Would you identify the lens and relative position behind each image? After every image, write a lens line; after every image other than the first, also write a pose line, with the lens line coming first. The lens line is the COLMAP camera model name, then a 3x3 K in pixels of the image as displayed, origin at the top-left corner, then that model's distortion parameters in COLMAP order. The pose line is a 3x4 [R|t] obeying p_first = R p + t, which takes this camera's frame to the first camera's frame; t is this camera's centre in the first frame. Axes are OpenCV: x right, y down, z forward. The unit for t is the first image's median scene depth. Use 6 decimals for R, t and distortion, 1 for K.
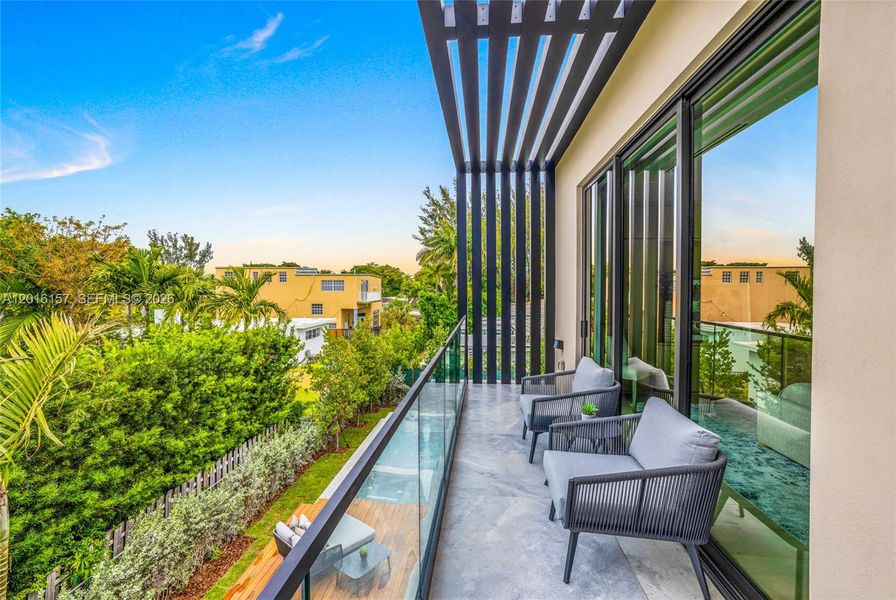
lens RADIAL K [[401.3, 0, 448.0], [0, 401.3, 300.0], [0, 0, 1]] dist [-0.059528, 0.033441]
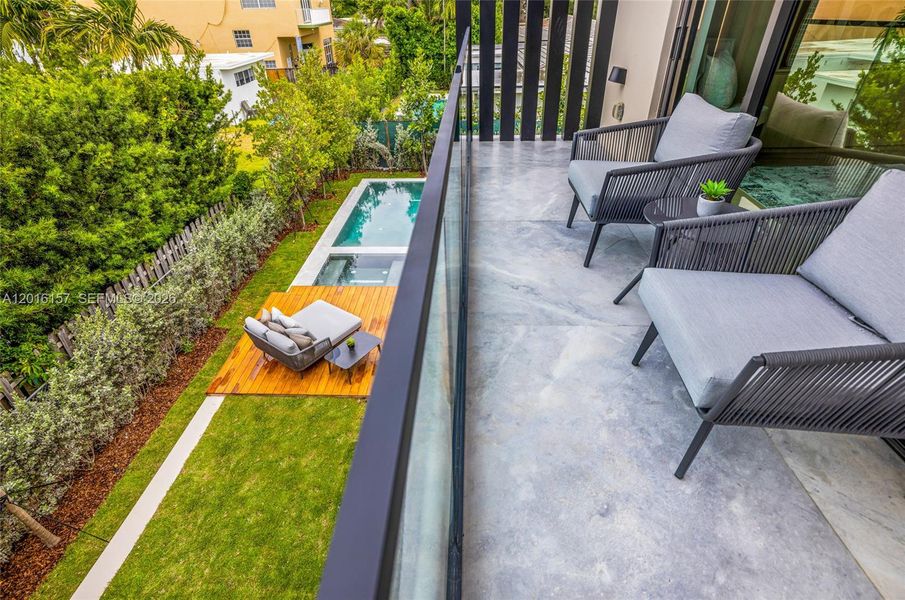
lens RADIAL K [[400.8, 0, 447.0], [0, 400.8, 276.2], [0, 0, 1]] dist [-0.052742, 0.033785]
pose [[0.997539, -0.048274, 0.050850, -0.030926], [0.014961, 0.855080, 0.518279, 0.040368], [-0.068501, -0.516243, 0.853698, 0.234957]]
